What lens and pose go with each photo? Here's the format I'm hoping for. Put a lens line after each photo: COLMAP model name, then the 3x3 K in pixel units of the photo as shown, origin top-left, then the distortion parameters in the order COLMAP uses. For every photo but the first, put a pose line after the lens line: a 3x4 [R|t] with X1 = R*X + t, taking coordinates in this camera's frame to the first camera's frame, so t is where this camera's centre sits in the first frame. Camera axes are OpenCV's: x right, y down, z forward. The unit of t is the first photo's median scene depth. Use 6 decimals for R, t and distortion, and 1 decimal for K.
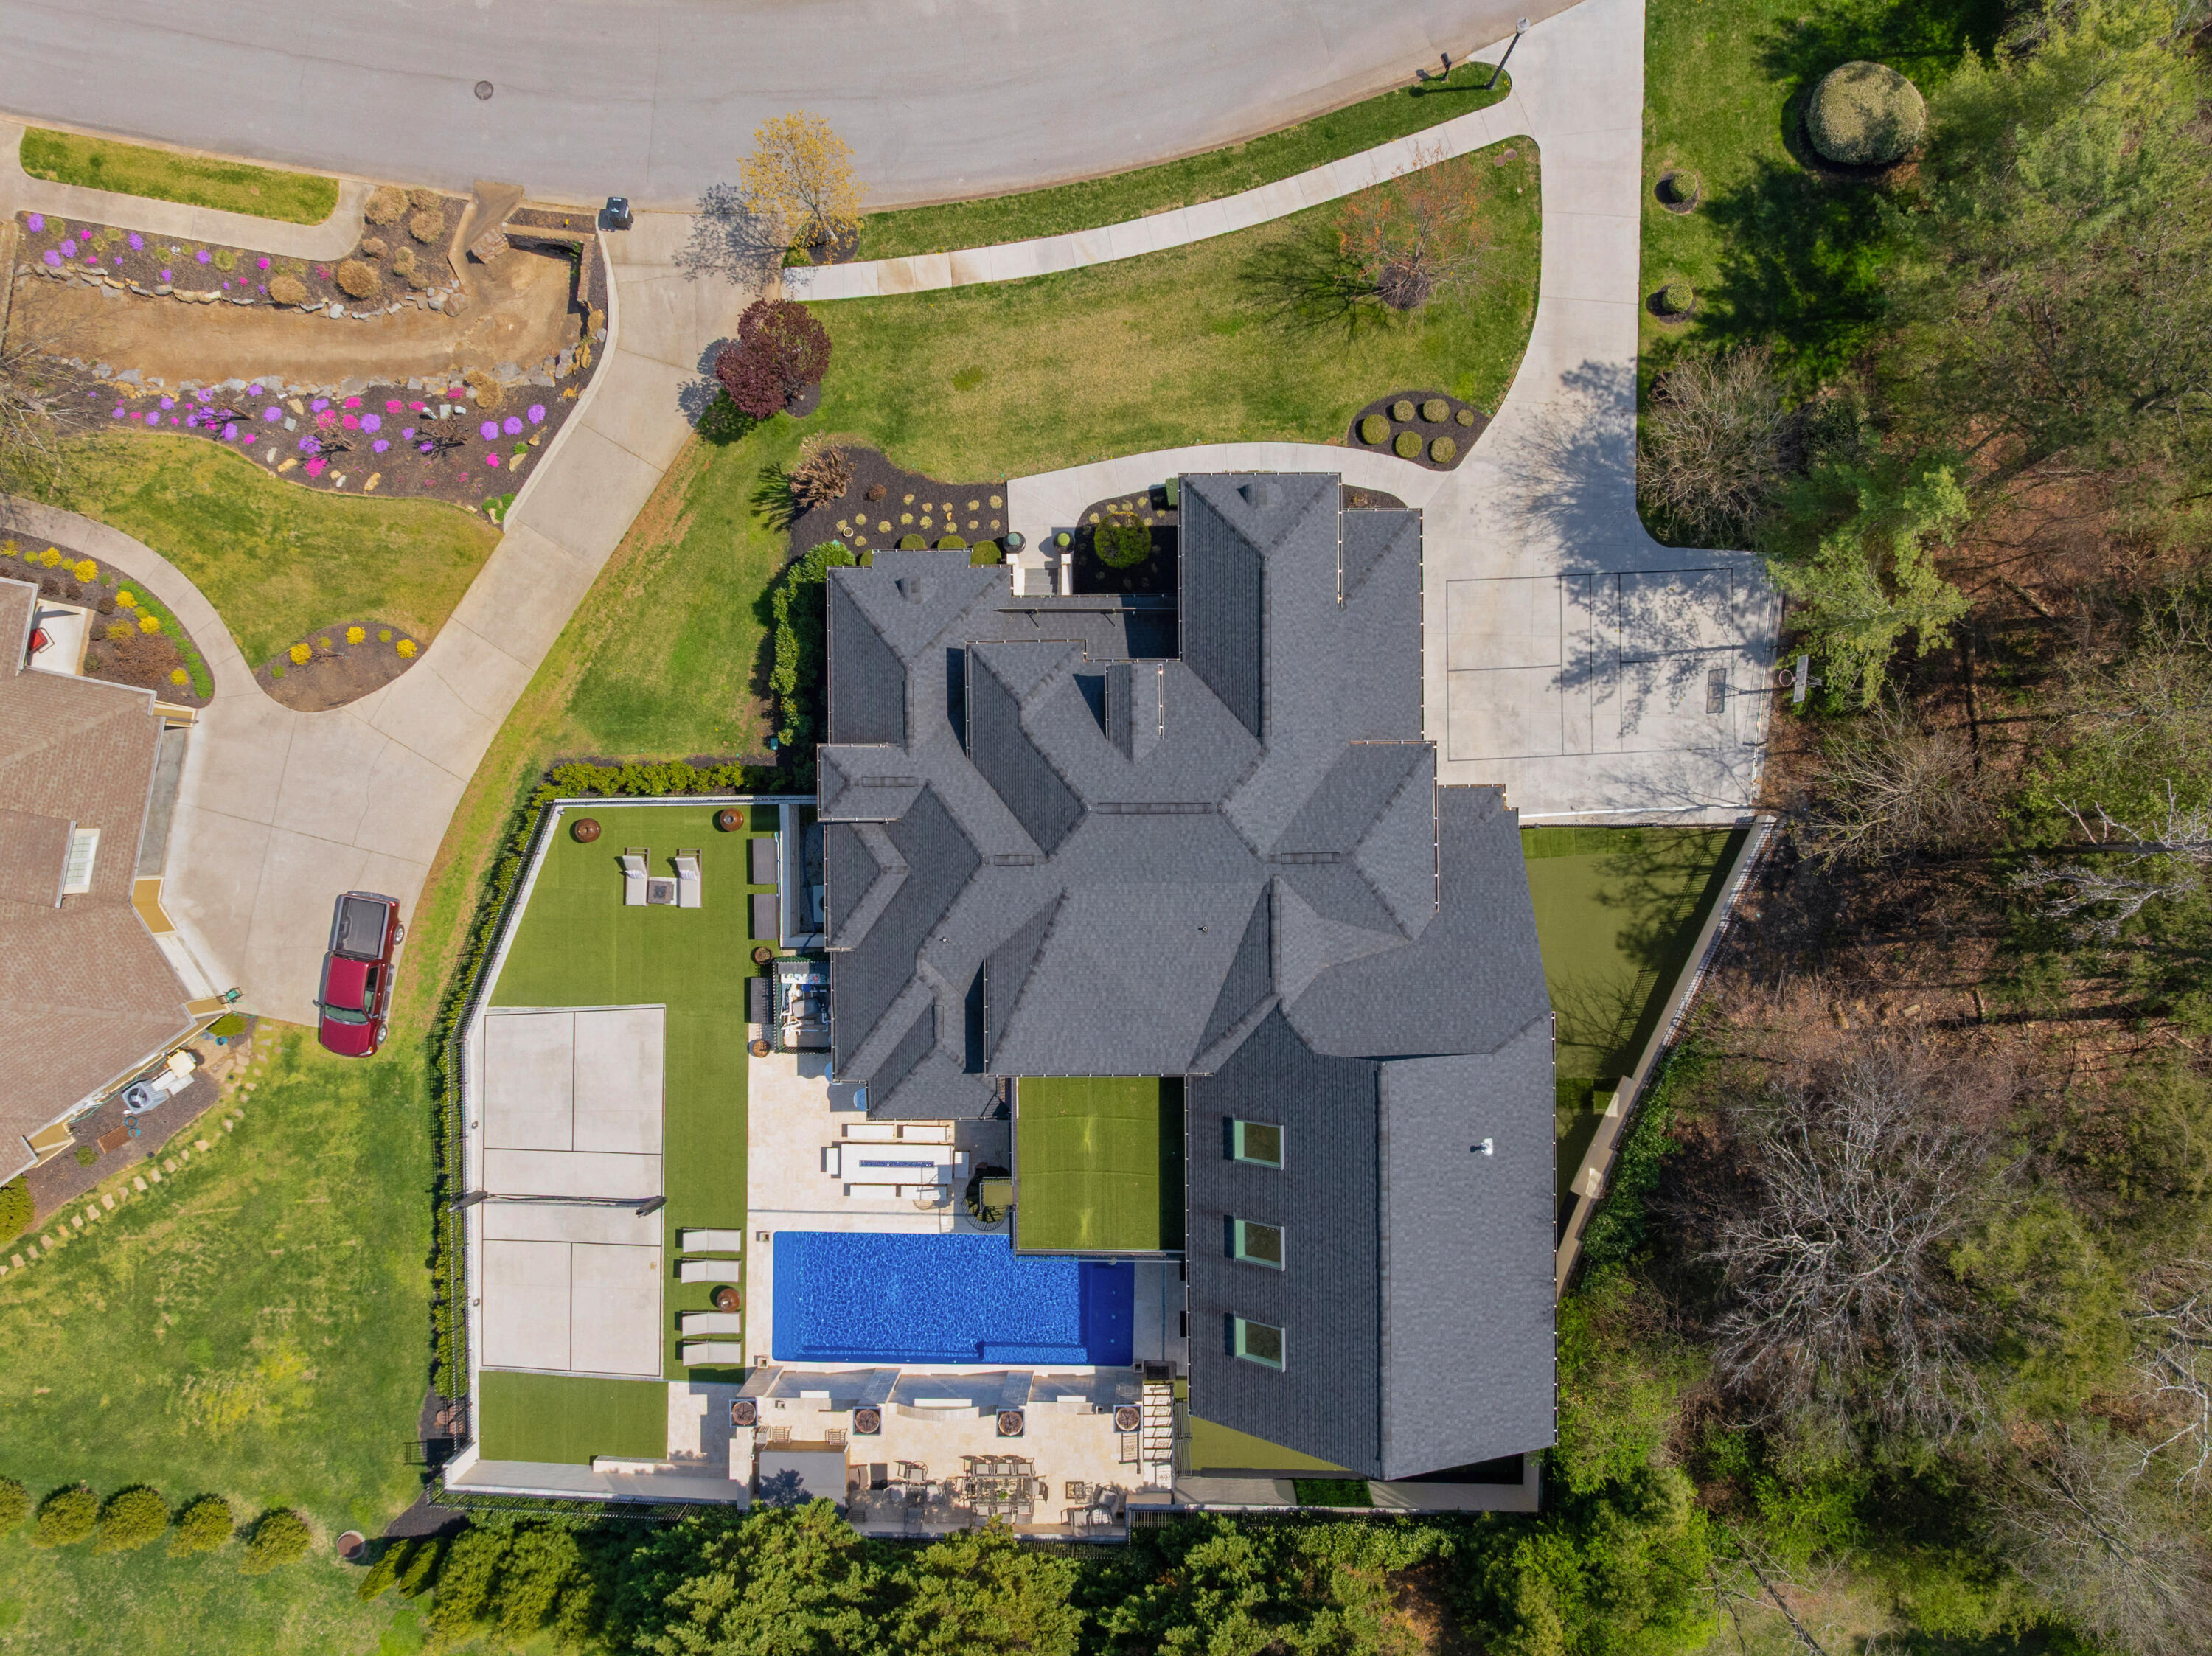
lens RADIAL K [[1588.9, 0, 1106.0], [0, 1588.9, 828.0], [0, 0, 1]] dist [0.000784, -0.127874]
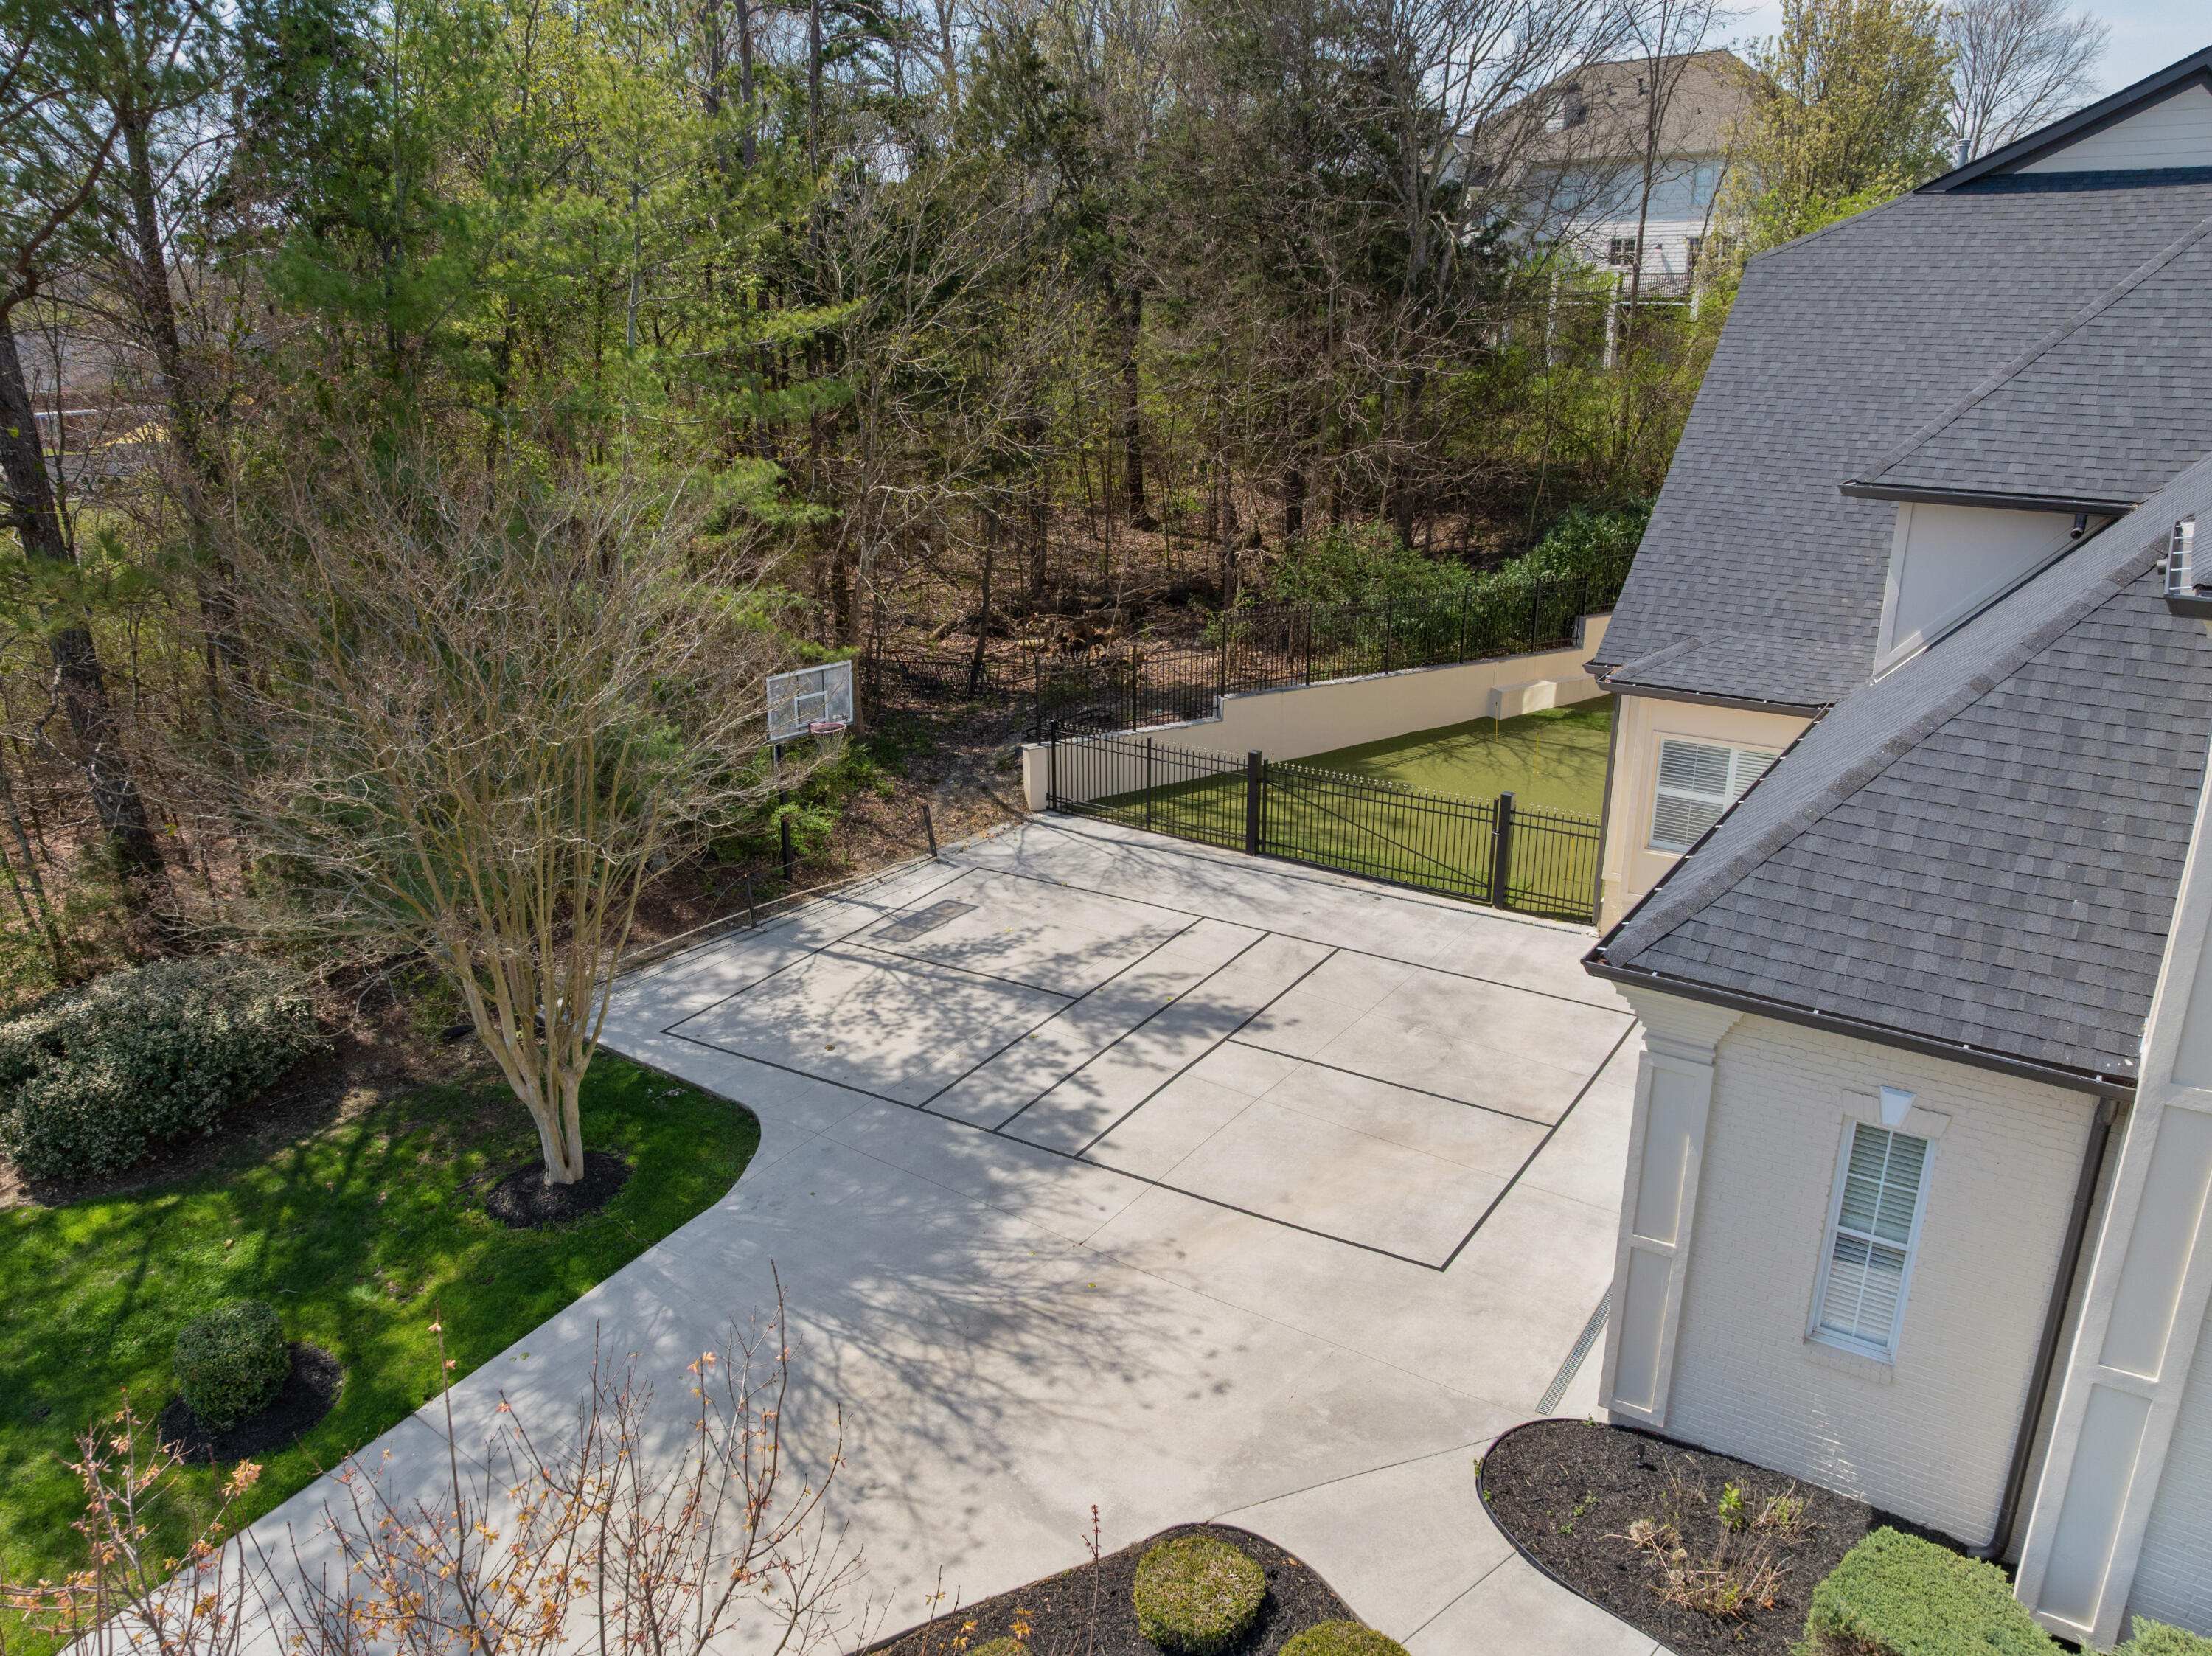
lens RADIAL K [[1555.5, 0, 1057.0], [0, 1555.5, 831.3], [0, 0, 1]] dist [-0.005186, -0.003274]
pose [[-0.813359, -0.168896, 0.556705, 0.135388], [0.581107, -0.281264, 0.763679, -0.361664], [0.027599, 0.944650, 0.326916, 0.833981]]
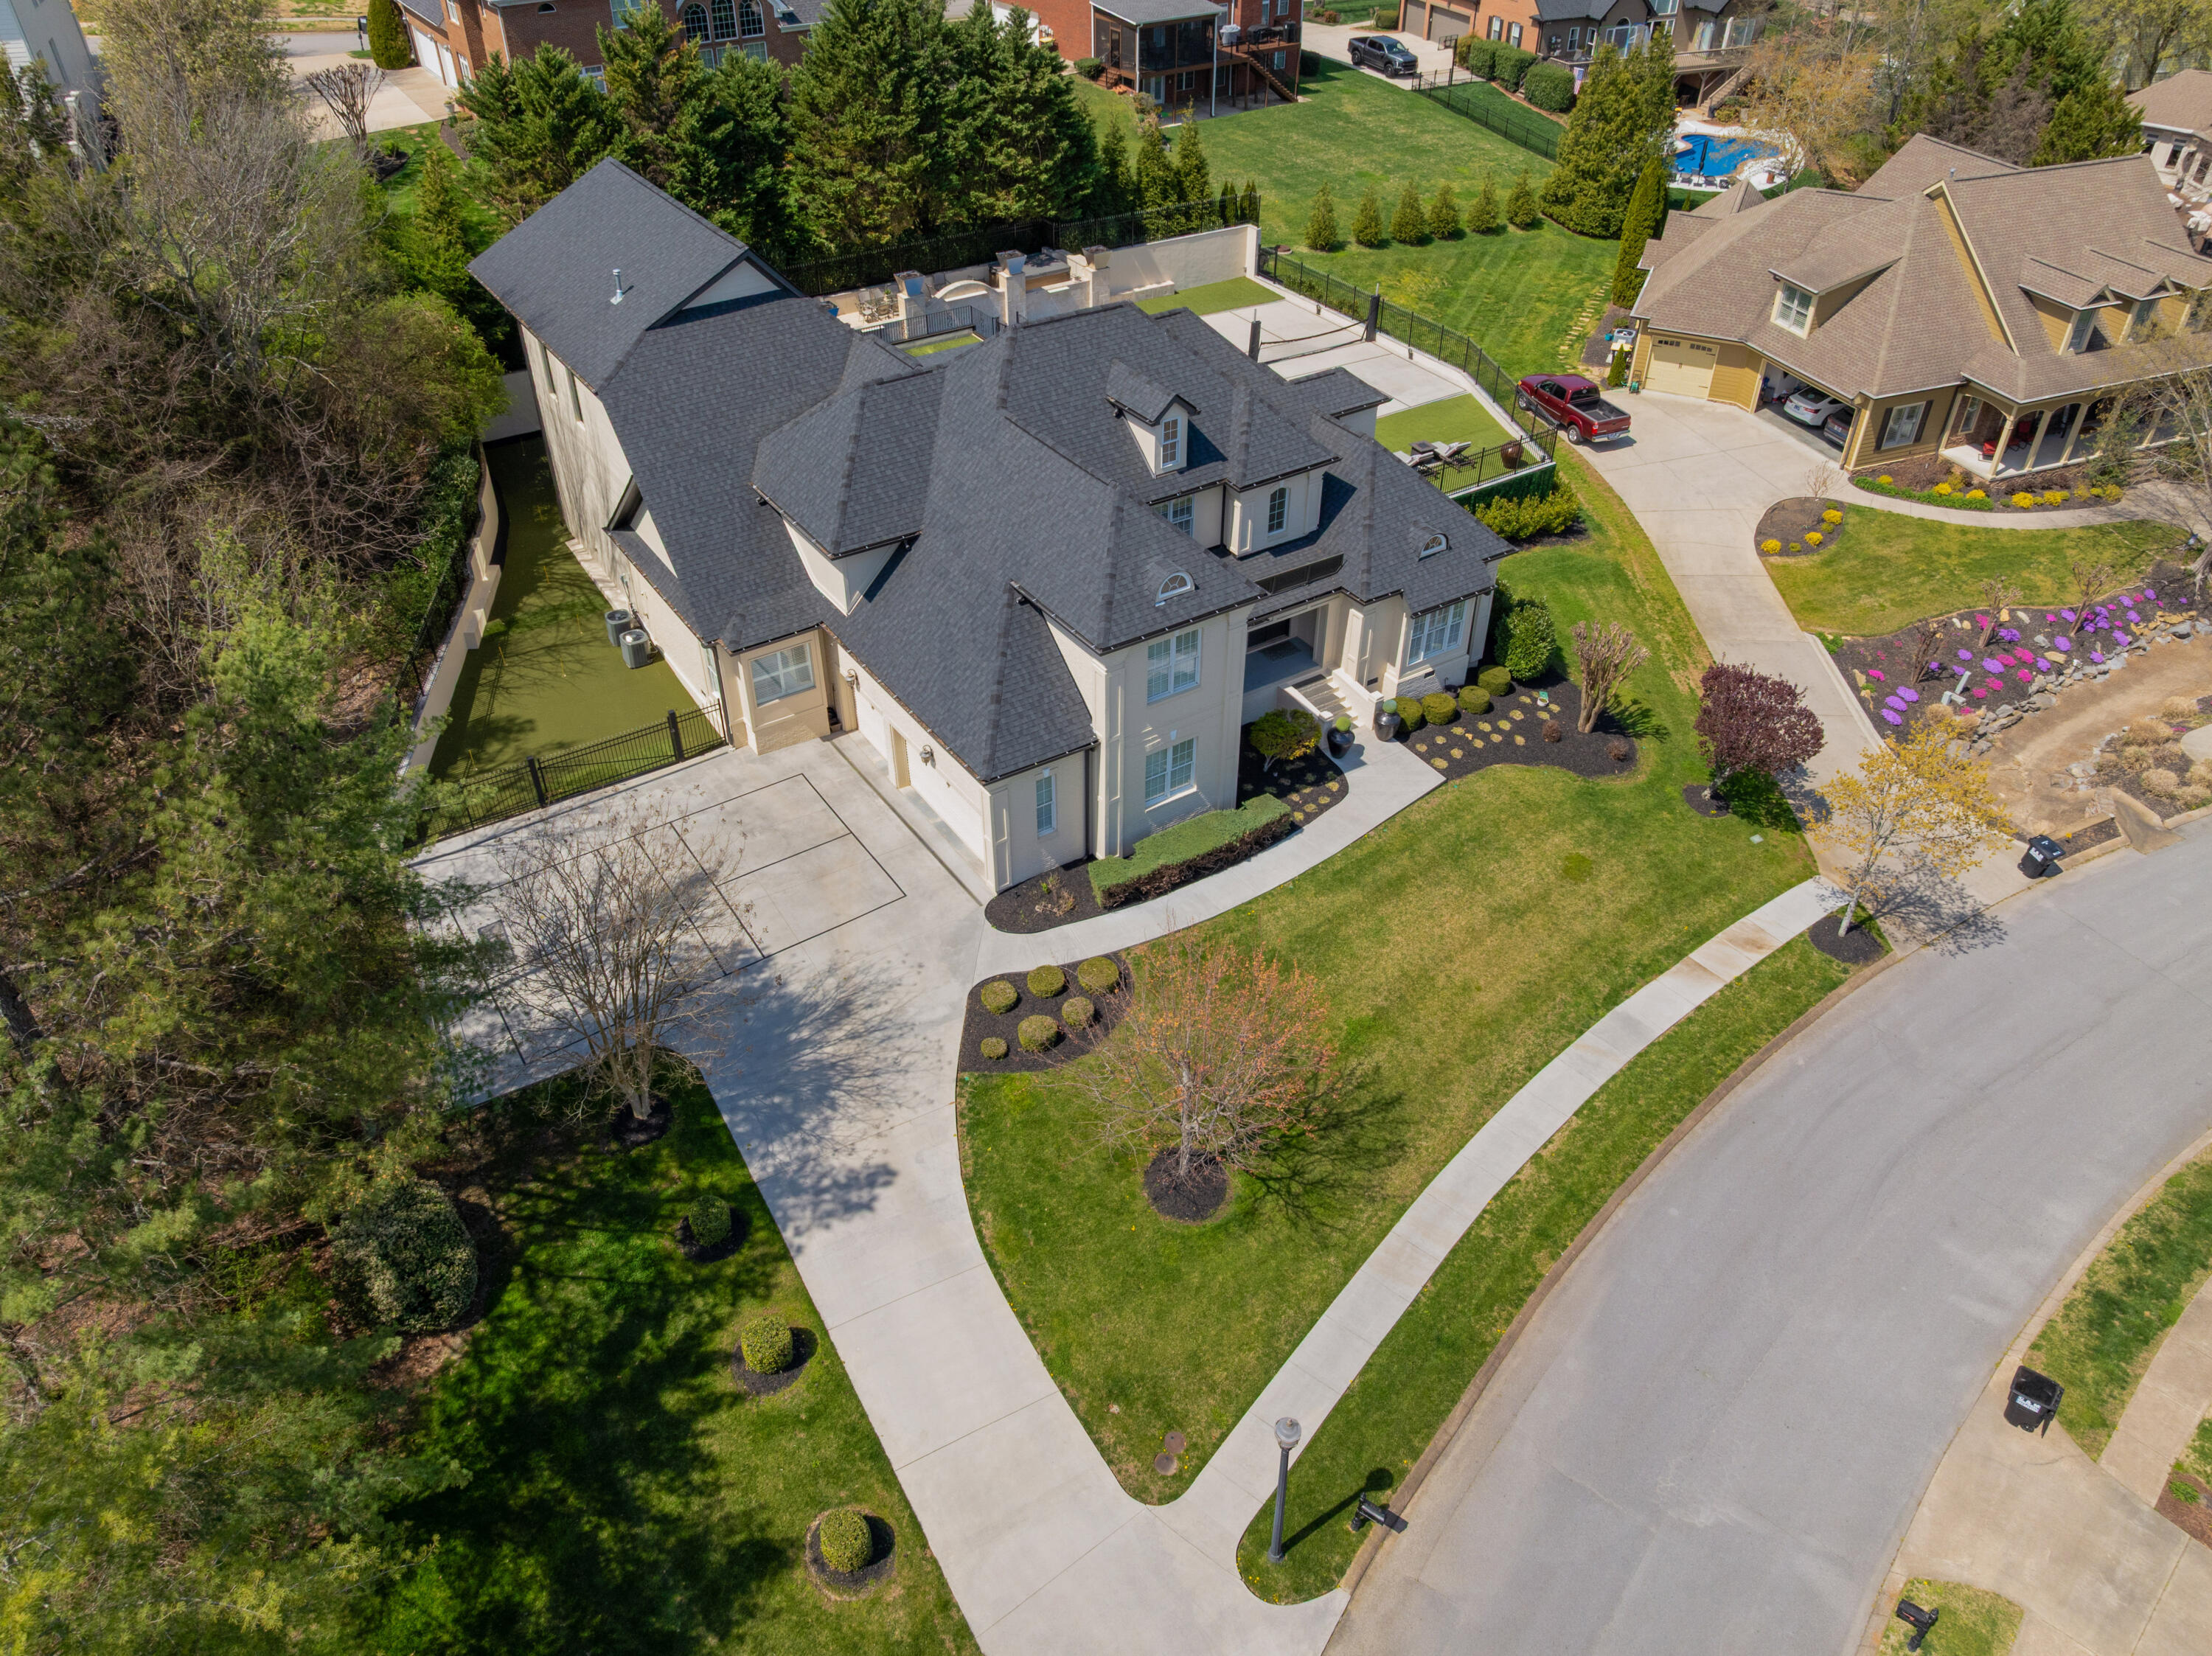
lens RADIAL K [[1588.9, 0, 1106.0], [0, 1588.9, 828.0], [0, 0, 1]] dist [0.000784, -0.127874]
pose [[-0.838910, 0.337223, -0.427213, 0.435336], [-0.544260, -0.524569, 0.654682, -0.662046], [-0.003329, 0.781734, 0.623603, 0.508064]]
